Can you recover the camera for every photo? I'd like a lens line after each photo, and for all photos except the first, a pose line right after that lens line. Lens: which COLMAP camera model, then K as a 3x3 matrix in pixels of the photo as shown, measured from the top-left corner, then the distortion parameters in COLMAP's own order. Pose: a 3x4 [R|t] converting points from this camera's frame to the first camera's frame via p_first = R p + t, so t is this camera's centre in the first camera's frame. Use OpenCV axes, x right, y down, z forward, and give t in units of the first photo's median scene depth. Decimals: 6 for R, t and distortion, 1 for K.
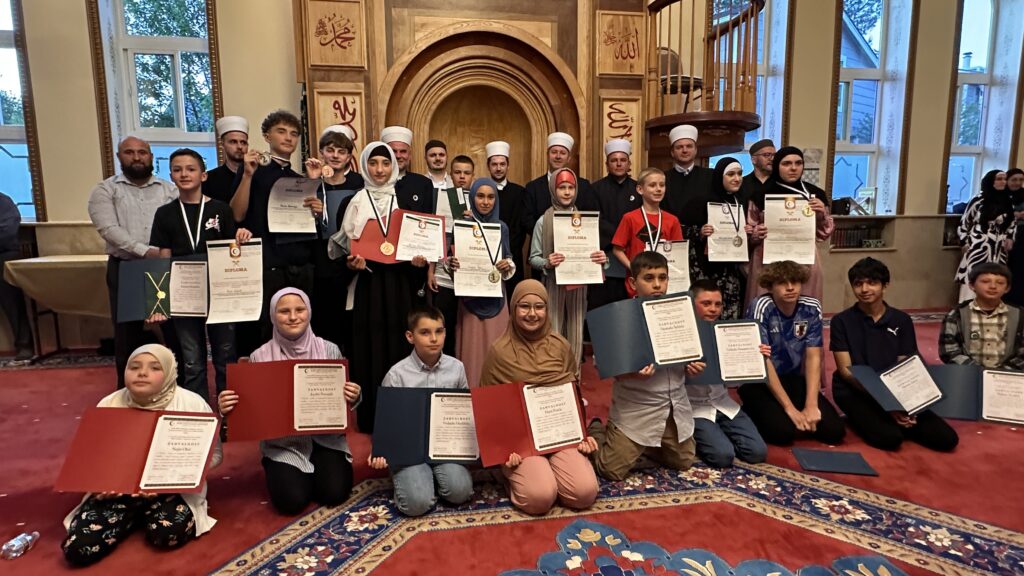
lens RADIAL K [[564.5, 0, 511.9], [0, 564.5, 288.5], [0, 0, 1]] dist [-0.004968, 0.001154]
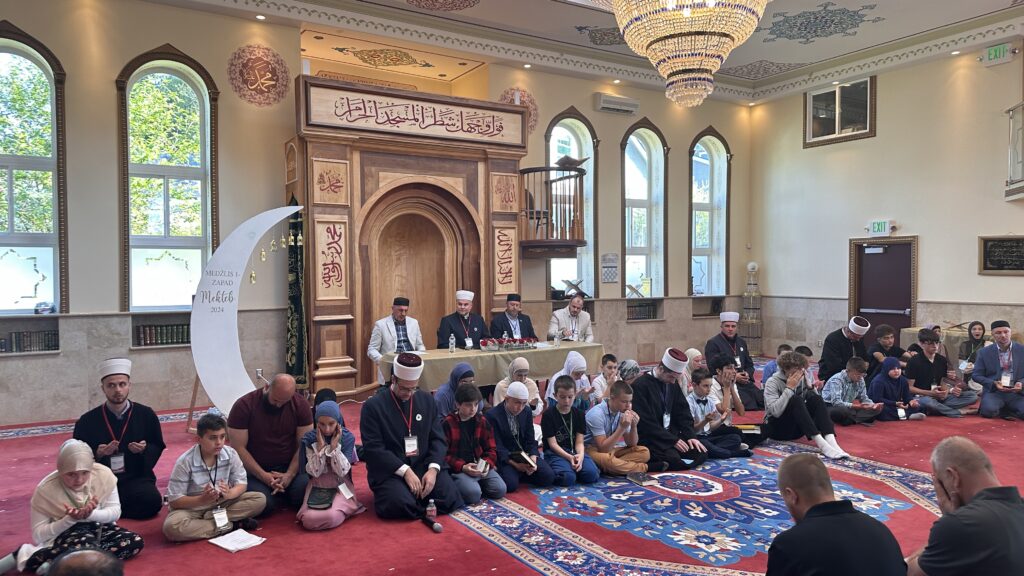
lens RADIAL K [[716.1, 0, 510.2], [0, 716.1, 291.1], [0, 0, 1]] dist [0.104039, -0.132782]
pose [[0.929232, -0.005952, 0.369449, -0.529786], [0.046495, 0.993806, -0.100933, 0.036544], [-0.366560, 0.110968, 0.923753, -0.810782]]
